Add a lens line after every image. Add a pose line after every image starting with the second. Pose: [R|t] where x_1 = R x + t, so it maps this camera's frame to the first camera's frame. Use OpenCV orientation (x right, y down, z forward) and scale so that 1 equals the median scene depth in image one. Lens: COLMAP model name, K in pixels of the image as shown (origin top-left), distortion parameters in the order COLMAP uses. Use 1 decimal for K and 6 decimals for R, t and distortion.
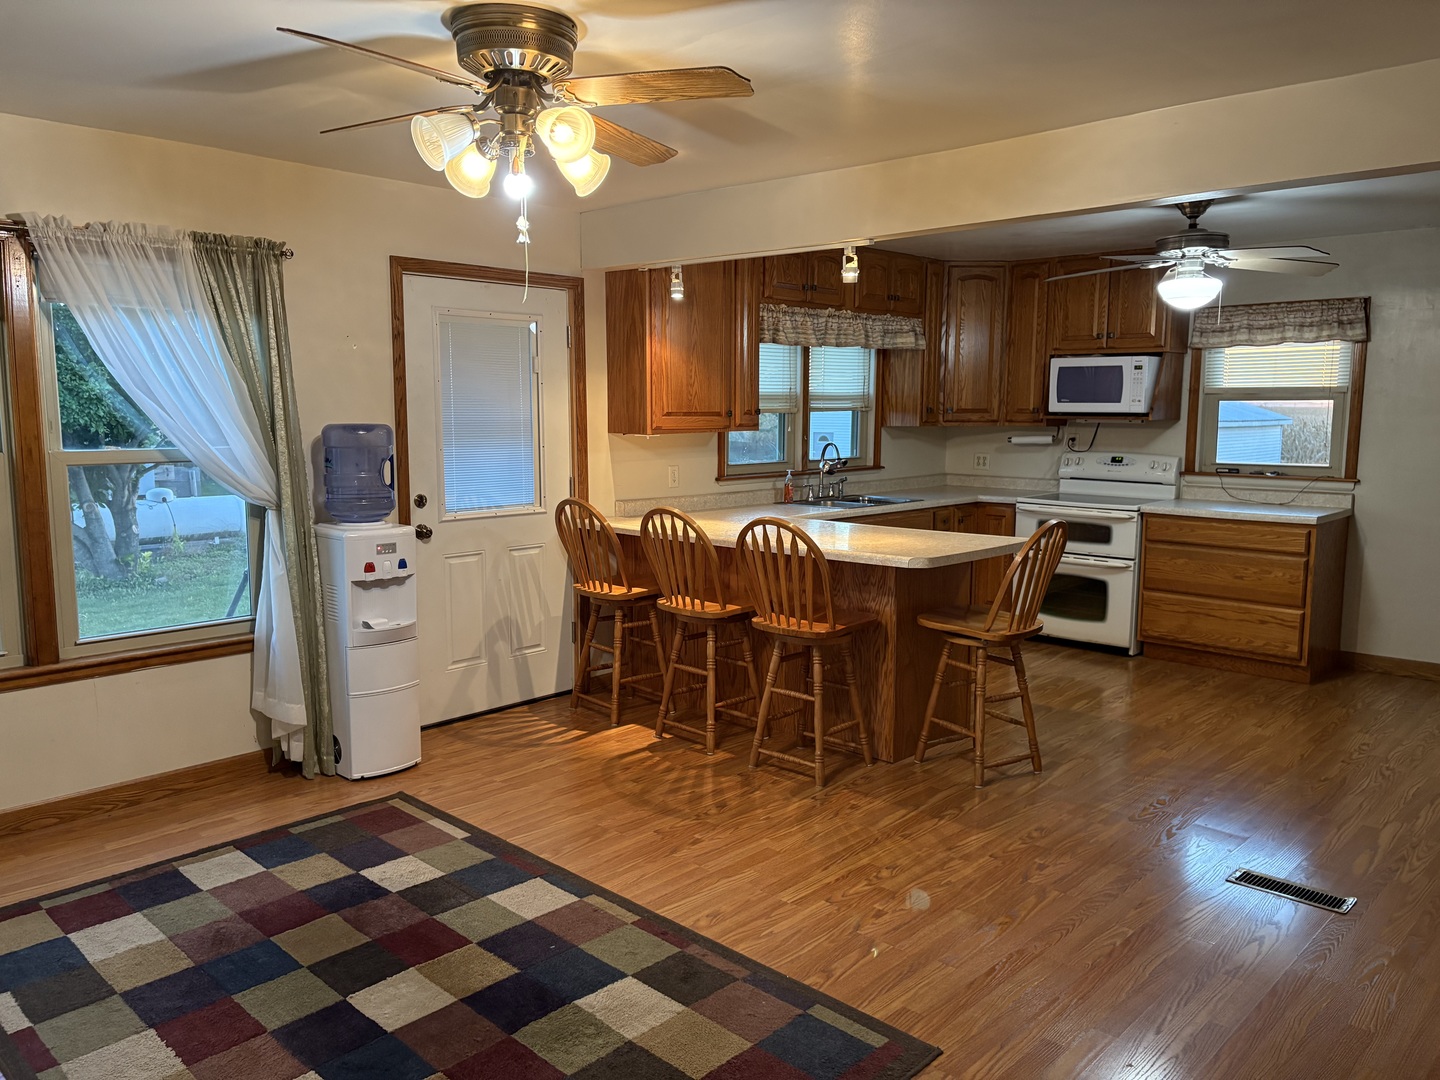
lens RADIAL K [[1087.4, 0, 720.0], [0, 1087.4, 540.0], [0, 0, 1]] dist [0.039386, 0.001500]
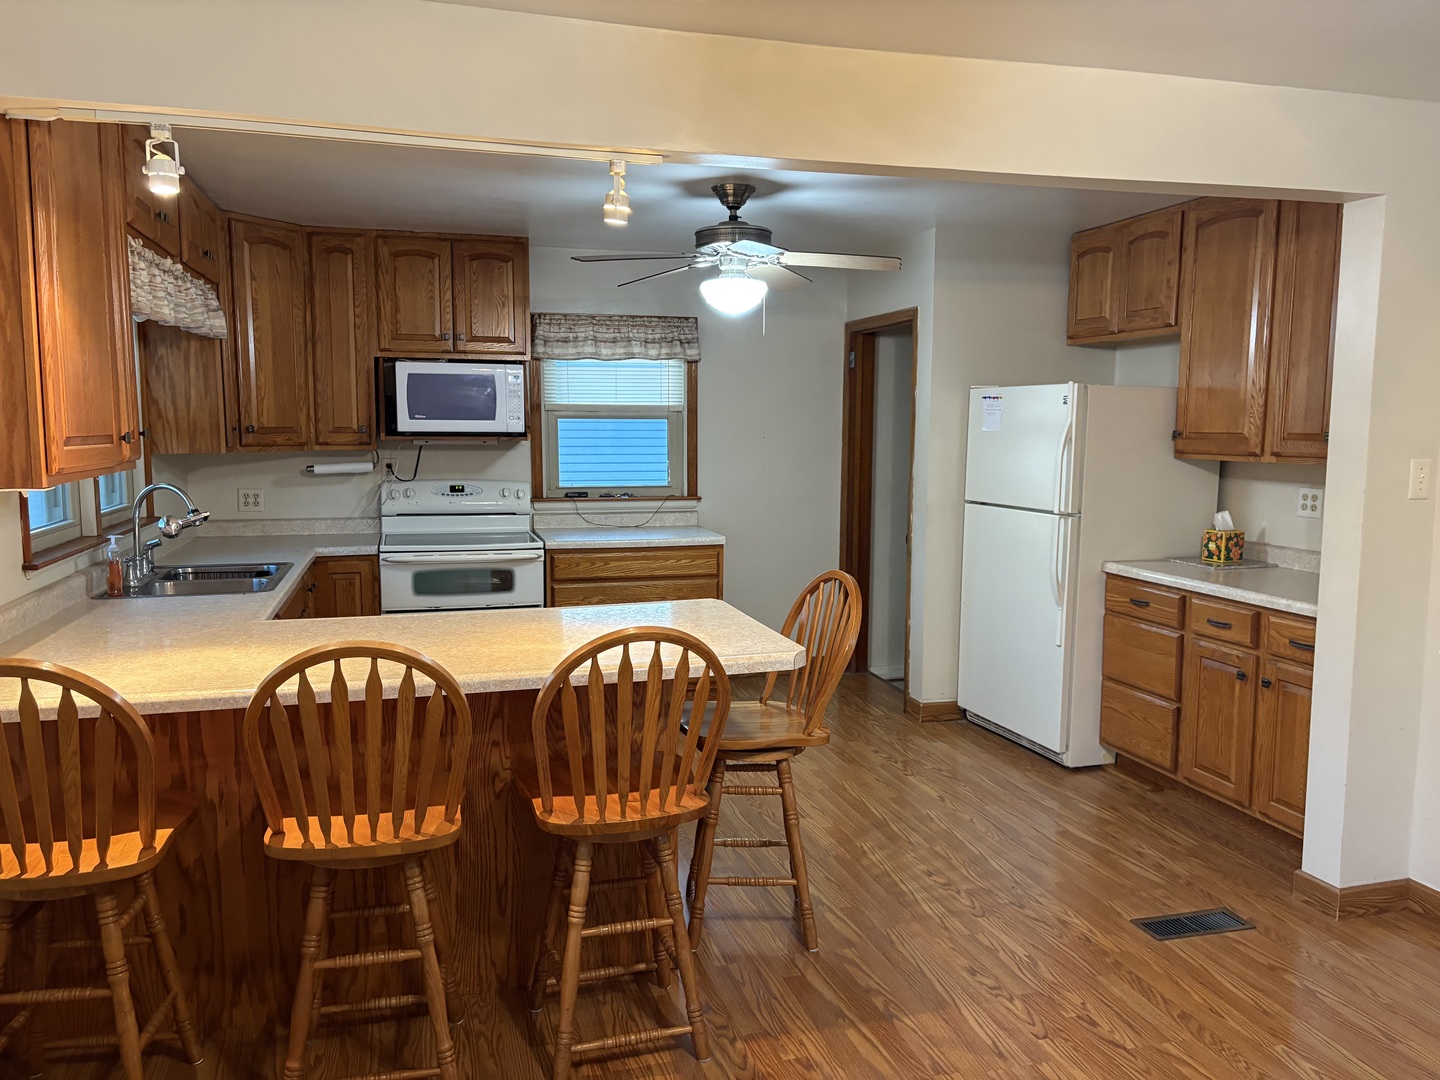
lens RADIAL K [[1087.4, 0, 720.0], [0, 1087.4, 540.0], [0, 0, 1]] dist [0.039386, 0.001500]
pose [[0.518678, -0.093201, 0.849875, -0.247096], [0.106045, 0.993378, 0.044219, -0.052384], [-0.848368, 0.067189, 0.525126, 0.418756]]
